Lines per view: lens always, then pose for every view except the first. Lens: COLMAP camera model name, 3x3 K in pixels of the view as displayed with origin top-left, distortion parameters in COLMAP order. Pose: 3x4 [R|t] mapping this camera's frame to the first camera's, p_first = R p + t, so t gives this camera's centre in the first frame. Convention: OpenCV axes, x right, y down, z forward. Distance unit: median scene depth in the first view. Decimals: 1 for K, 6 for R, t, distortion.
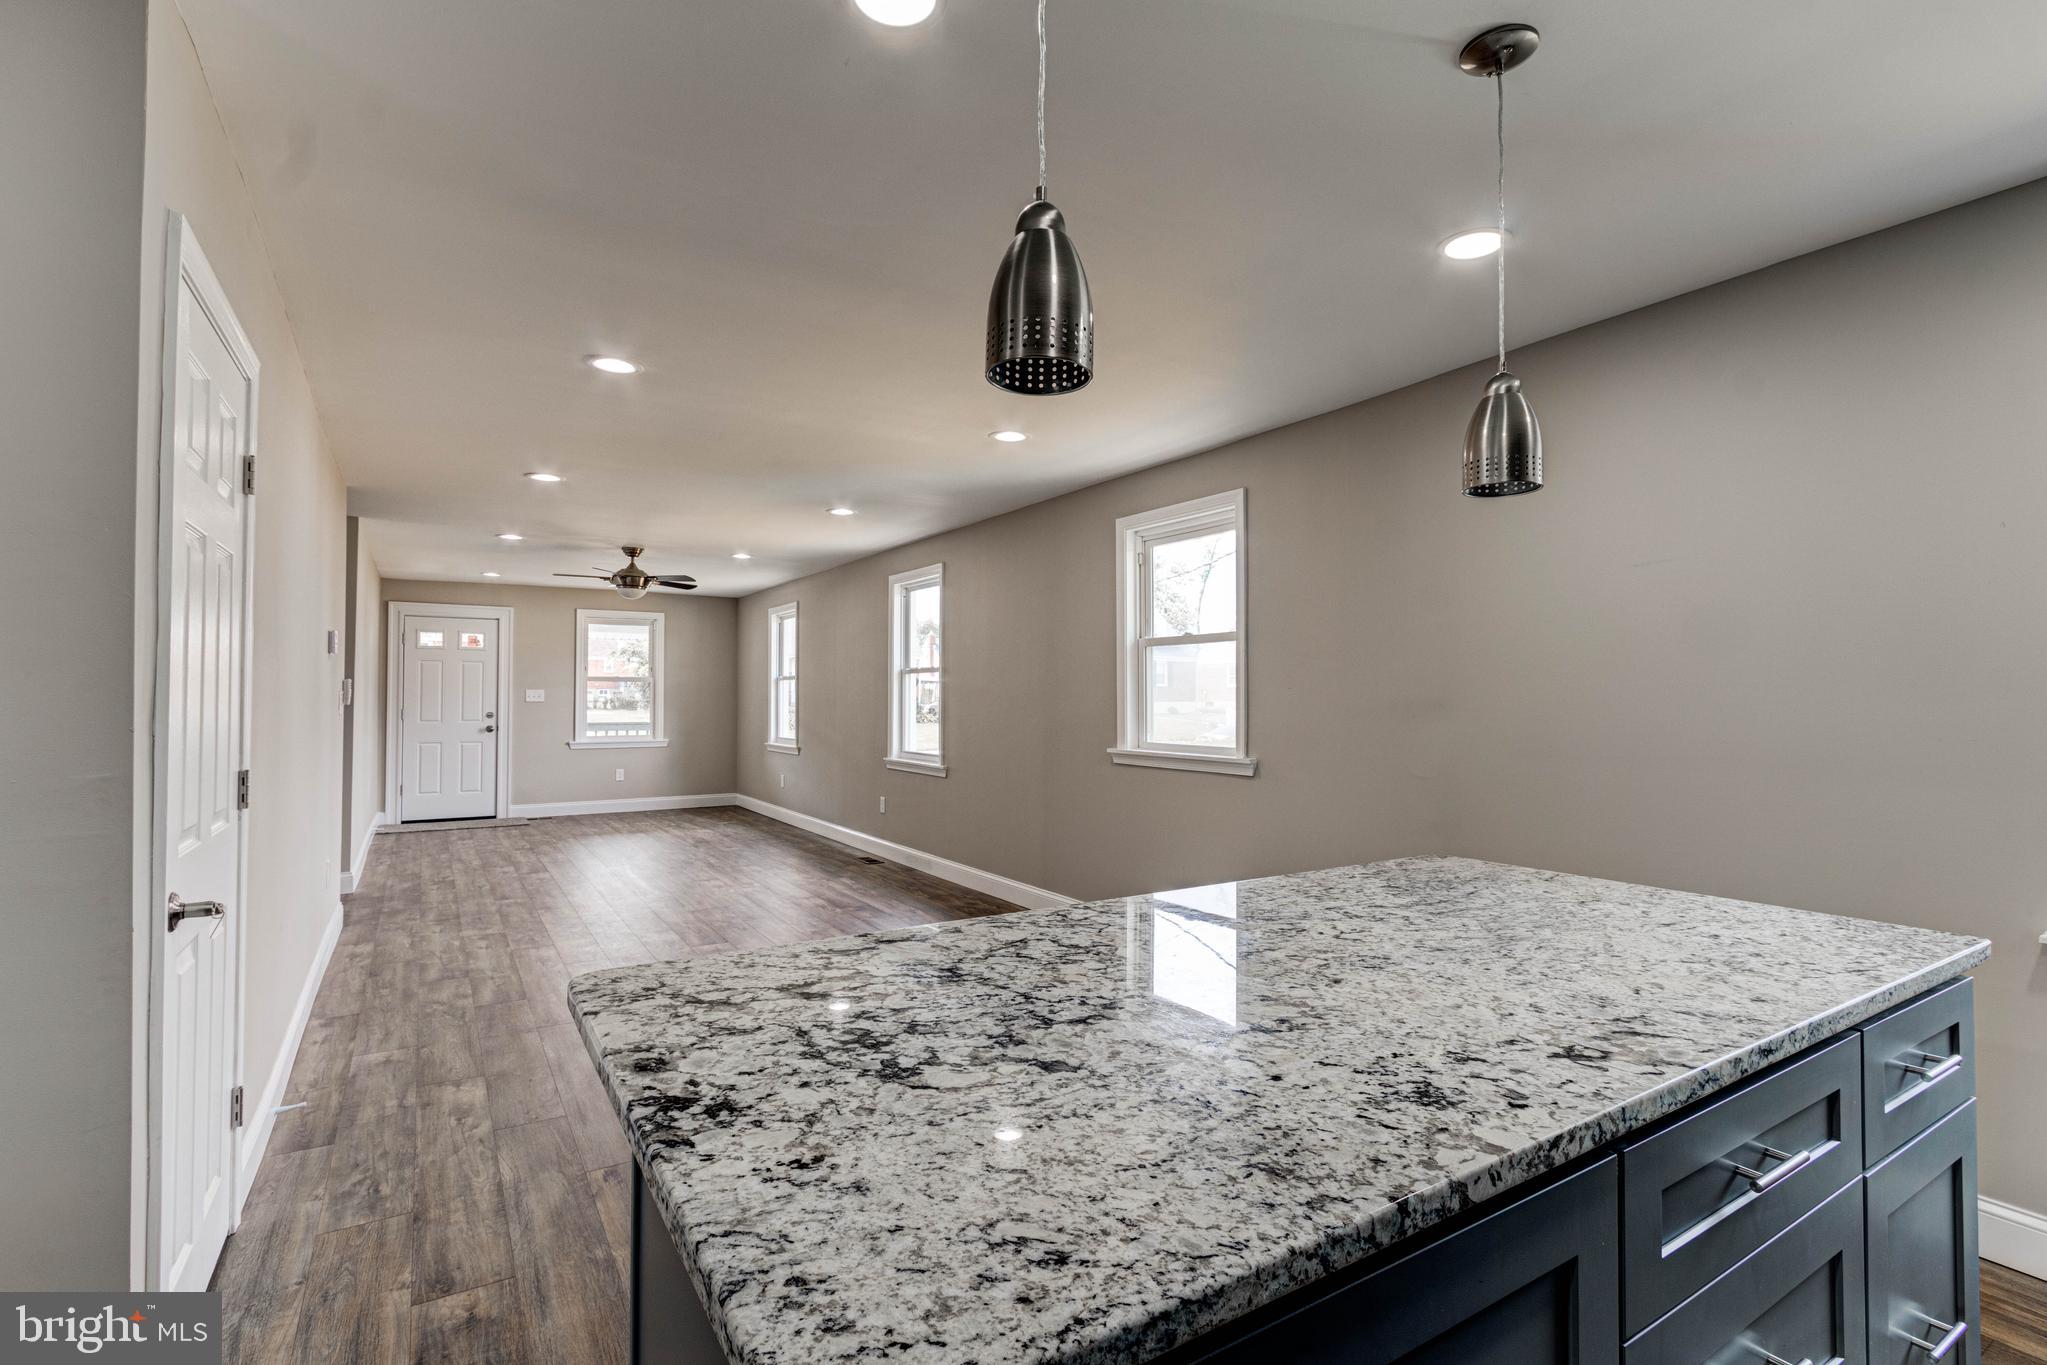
lens RADIAL K [[941.4, 0, 1003.4], [0, 941.4, 680.0], [0, 0, 1]] dist [0.002292, 0.000212]
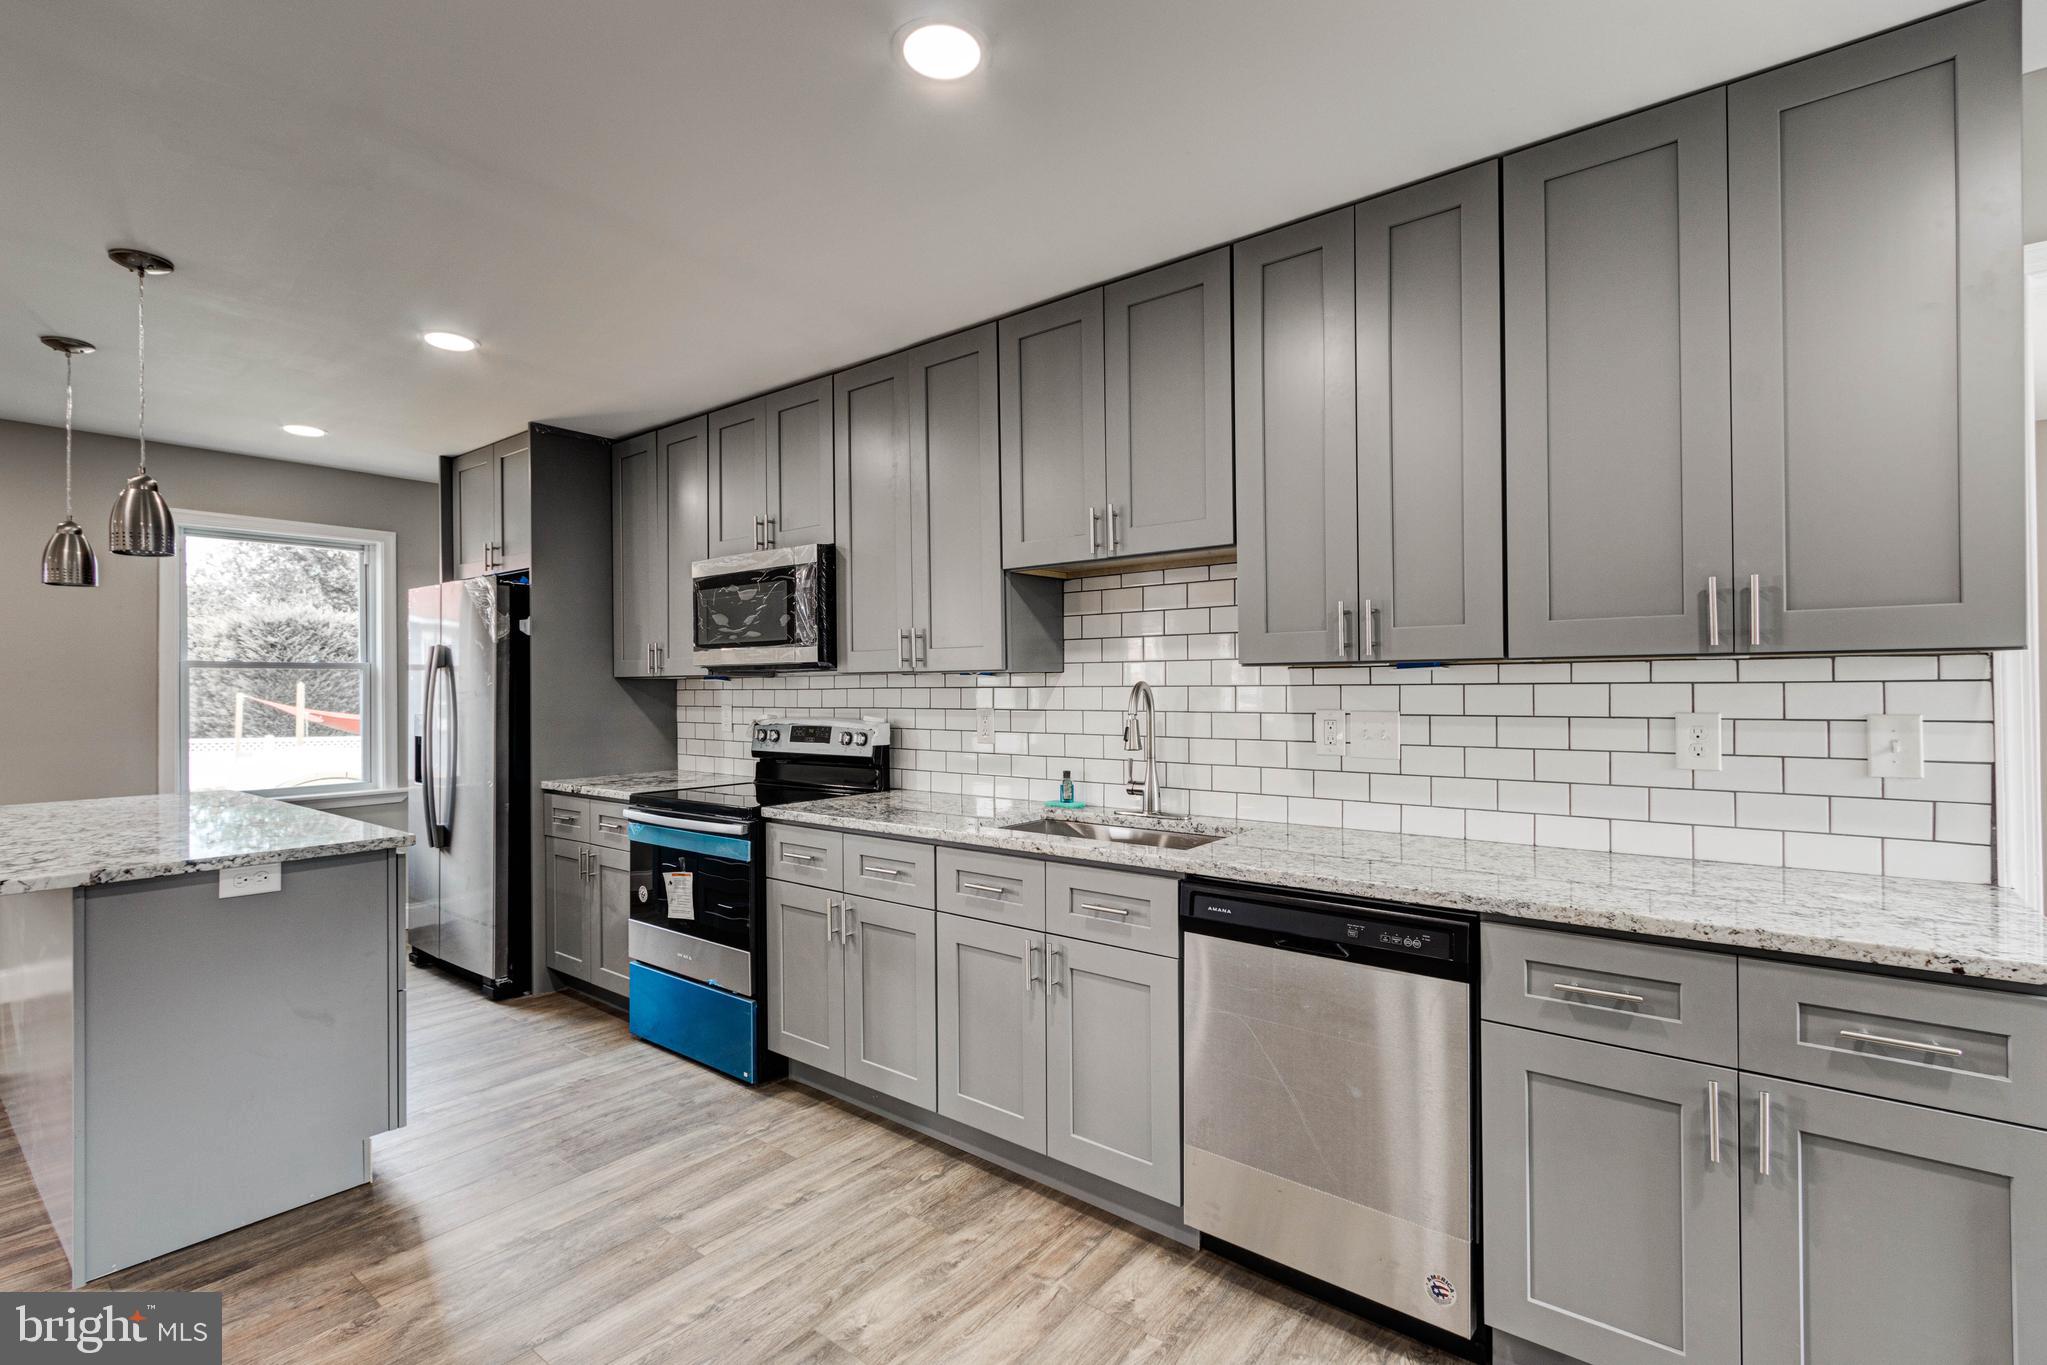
lens RADIAL K [[941.4, 0, 1003.4], [0, 941.4, 680.0], [0, 0, 1]] dist [0.002292, 0.000212]
pose [[-0.324514, 0.010168, 0.945826, -0.397048], [-0.011888, 0.999819, -0.014827, -0.001958], [-0.945806, -0.016055, -0.324334, -0.030405]]
